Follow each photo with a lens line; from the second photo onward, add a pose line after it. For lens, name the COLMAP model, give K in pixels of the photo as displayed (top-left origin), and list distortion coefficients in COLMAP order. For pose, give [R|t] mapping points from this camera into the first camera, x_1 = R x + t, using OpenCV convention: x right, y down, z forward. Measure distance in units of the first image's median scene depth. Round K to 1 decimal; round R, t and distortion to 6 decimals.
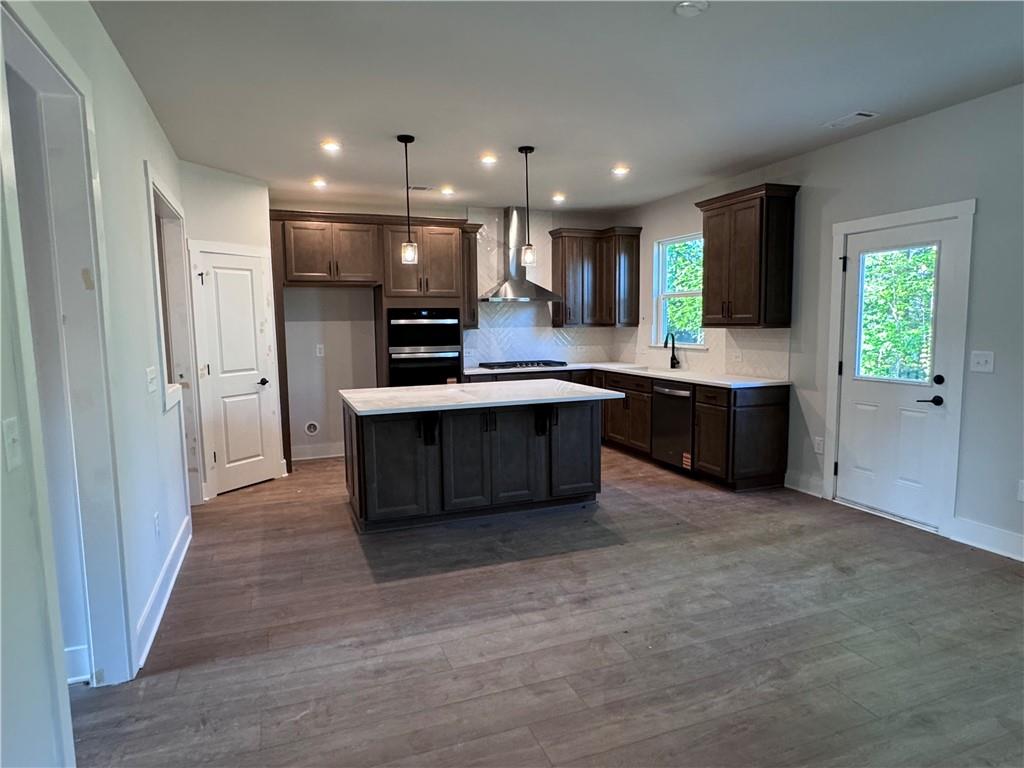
lens RADIAL K [[604.9, 0, 512.0], [0, 604.9, 384.0], [0, 0, 1]] dist [0.003411, 0.000427]
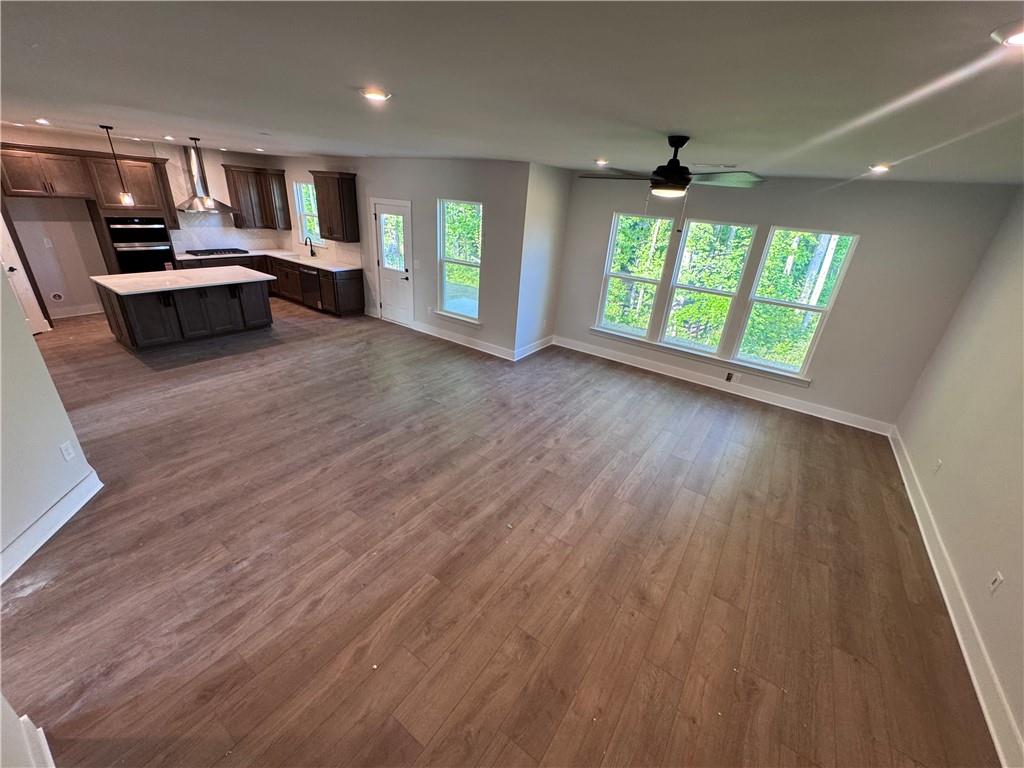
lens RADIAL K [[406.9, 0, 512.0], [0, 406.9, 384.0], [0, 0, 1]] dist [-0.006013, 0.000152]
pose [[0.824323, -0.164654, 0.541646, 0.028921], [-0.025233, 0.945133, 0.325710, -0.106213], [-0.565557, -0.282158, 0.774940, -0.647536]]
